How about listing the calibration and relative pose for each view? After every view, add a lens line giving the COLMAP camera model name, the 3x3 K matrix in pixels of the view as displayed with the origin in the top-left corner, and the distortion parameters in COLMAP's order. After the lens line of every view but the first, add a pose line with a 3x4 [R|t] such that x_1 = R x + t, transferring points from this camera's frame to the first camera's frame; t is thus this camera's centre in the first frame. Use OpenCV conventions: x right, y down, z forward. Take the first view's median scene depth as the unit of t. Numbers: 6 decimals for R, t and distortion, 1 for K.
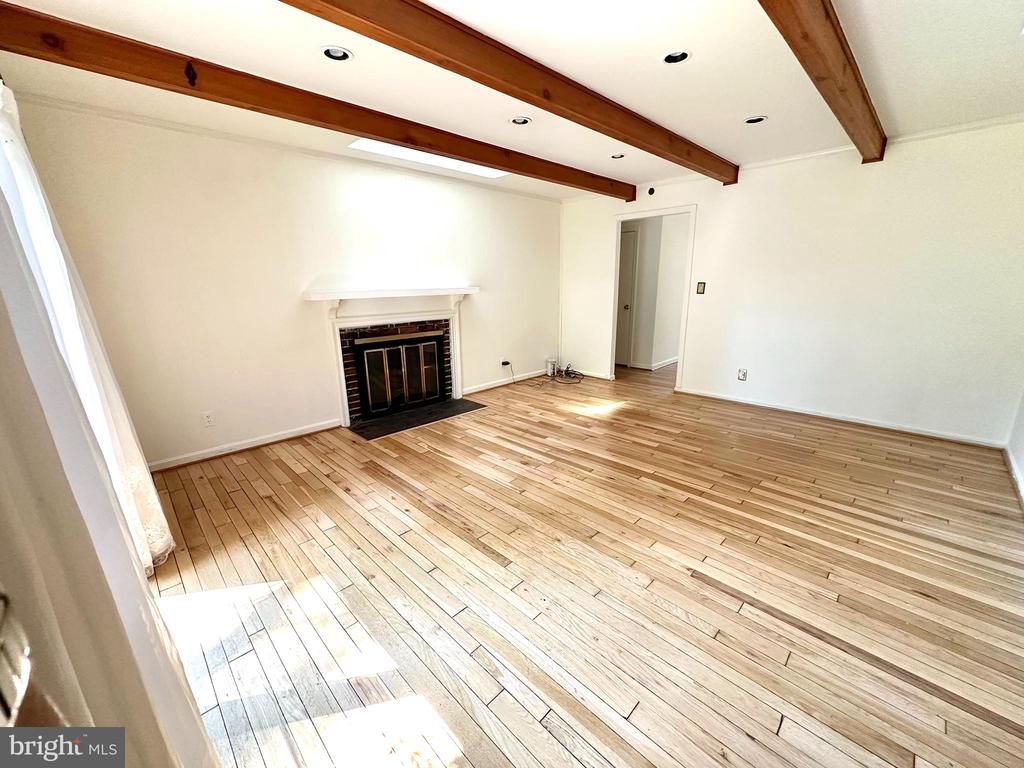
lens RADIAL K [[406.8, 0, 512.0], [0, 406.8, 384.0], [0, 0, 1]] dist [0.000305, 0.000143]
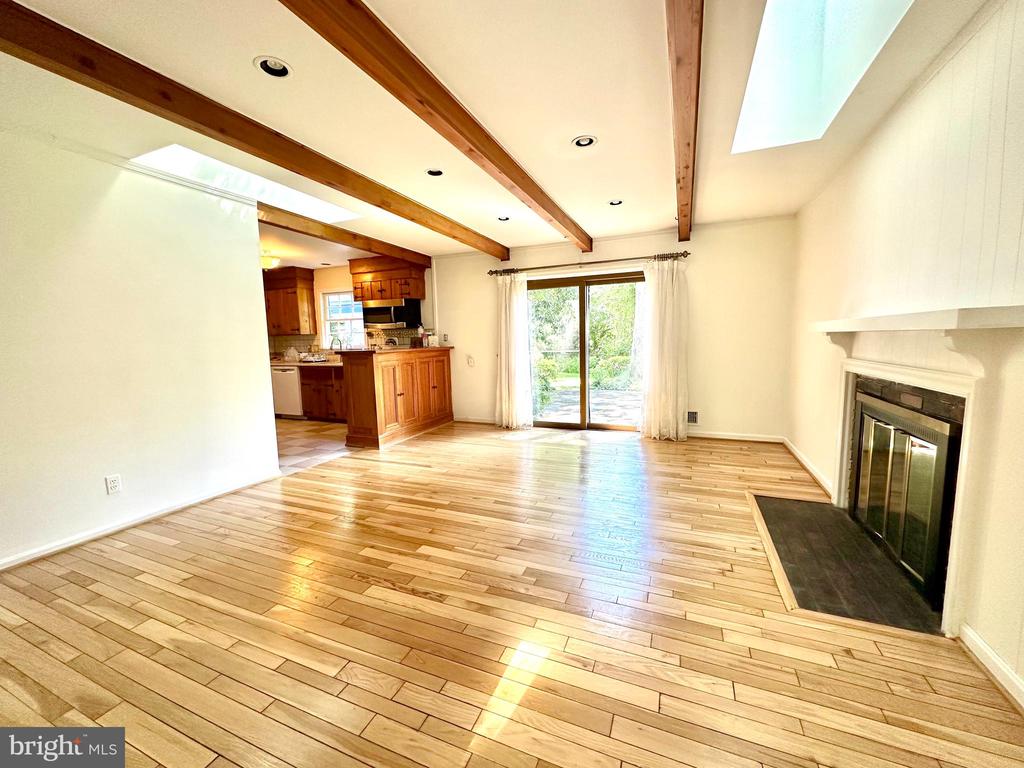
lens RADIAL K [[406.8, 0, 512.0], [0, 406.8, 384.0], [0, 0, 1]] dist [0.000305, 0.000143]
pose [[-0.922599, 0.076017, -0.378196, 0.477105], [-0.061336, 0.939013, 0.338368, -0.381680], [0.380852, 0.335375, -0.861670, 1.645198]]
